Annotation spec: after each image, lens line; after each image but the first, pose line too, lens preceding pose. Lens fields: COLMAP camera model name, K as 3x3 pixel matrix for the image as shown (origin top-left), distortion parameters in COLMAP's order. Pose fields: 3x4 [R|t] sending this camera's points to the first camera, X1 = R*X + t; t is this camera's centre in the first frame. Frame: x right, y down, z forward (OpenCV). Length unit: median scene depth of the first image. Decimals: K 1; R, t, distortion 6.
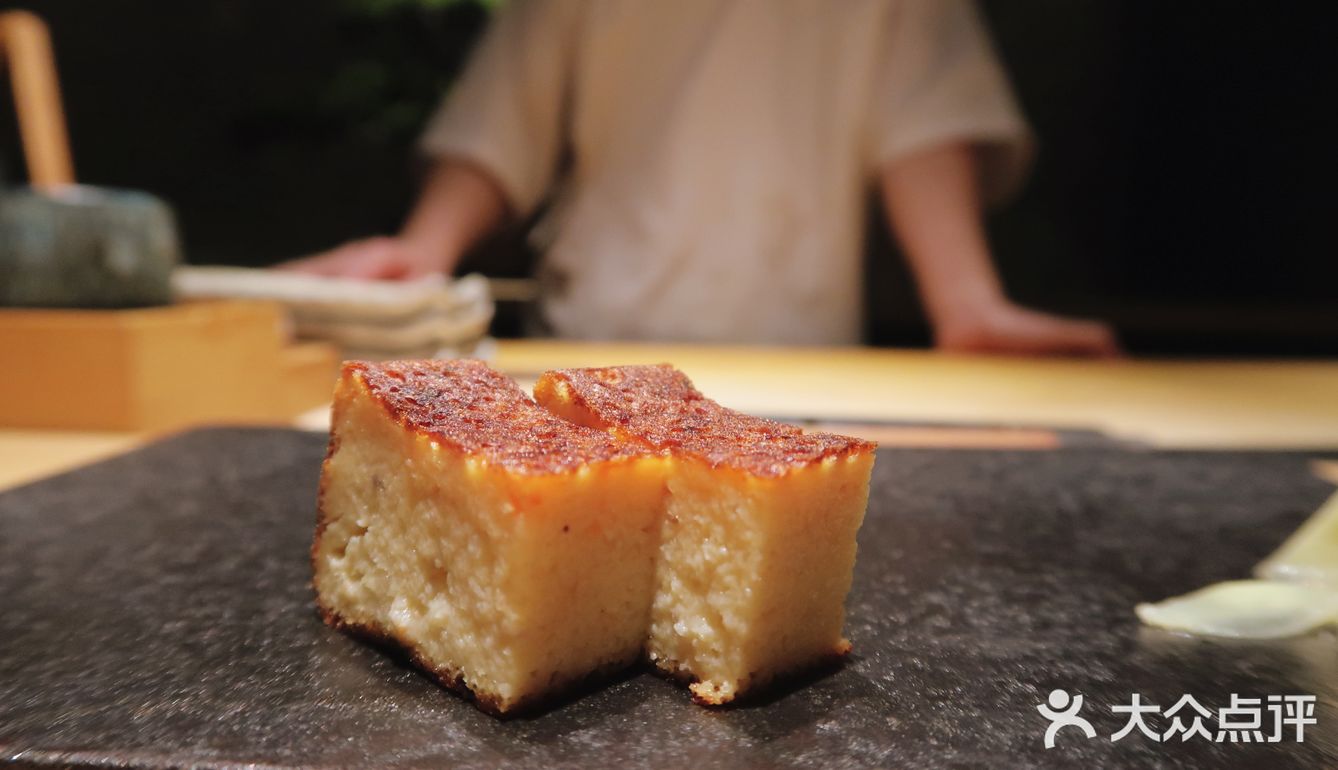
lens RADIAL K [[901.0, 0, 665.2], [0, 901.0, 381.6], [0, 0, 1]] dist [-0.031506, 0.011989]
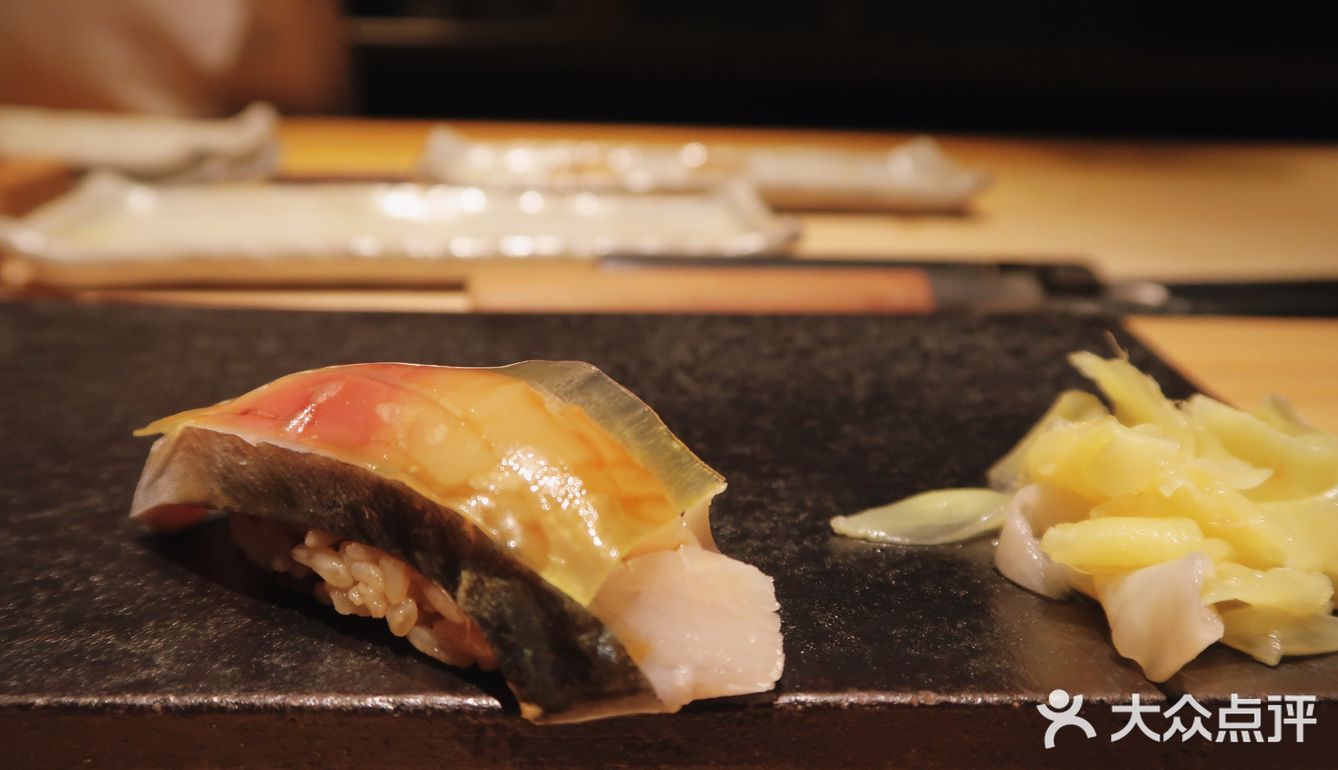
lens RADIAL K [[1211.4, 0, 672.1], [0, 1211.4, 384.1], [0, 0, 1]] dist [-0.019417, 0.002543]
pose [[0.995623, -0.018467, 0.091615, 0.230799], [0.000015, 0.980313, 0.197451, -0.216635], [-0.093458, -0.196586, 0.976022, -0.420618]]
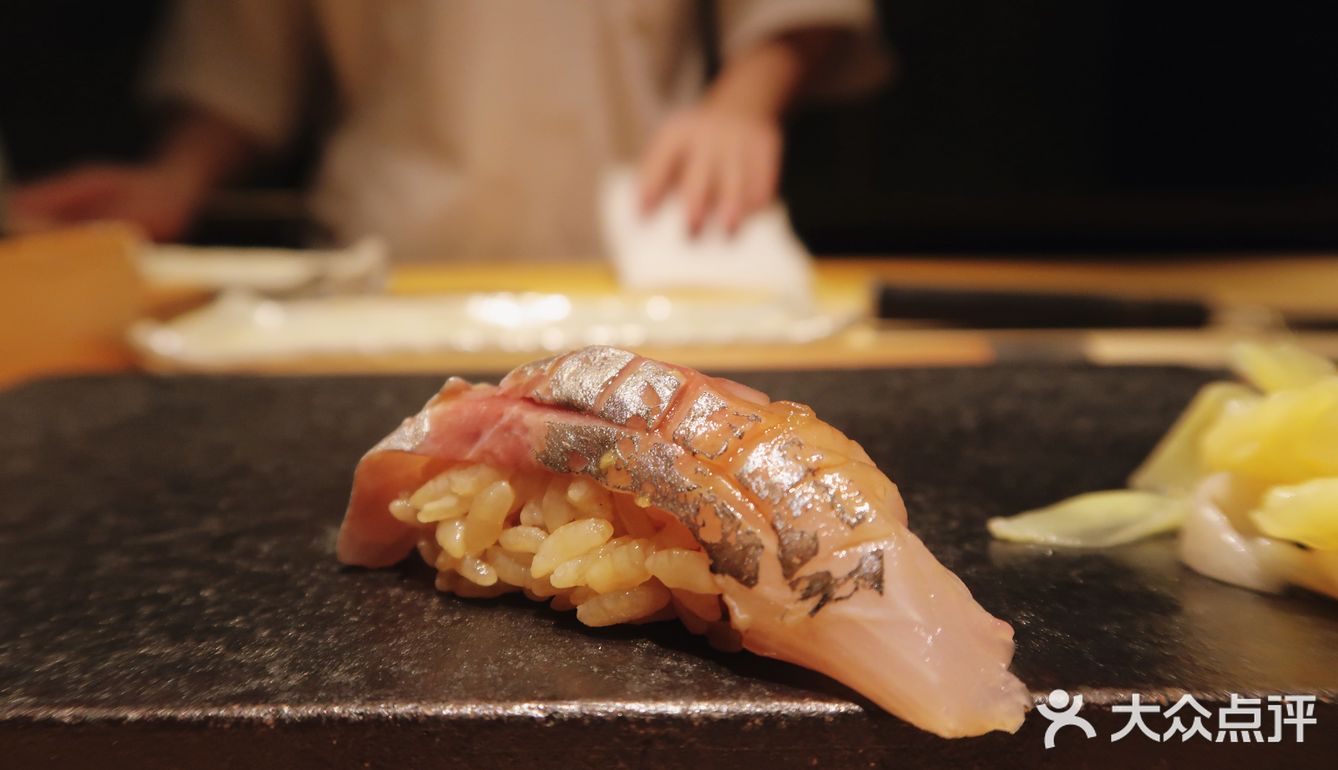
lens RADIAL K [[1021.6, 0, 667.1], [0, 1021.6, 388.5], [0, 0, 1]] dist [-0.004614, -0.009471]
pose [[0.997898, -0.038679, 0.051992, 0.127848], [0.034034, 0.995589, 0.087435, -0.009554], [-0.055145, -0.085482, 0.994812, -0.120059]]
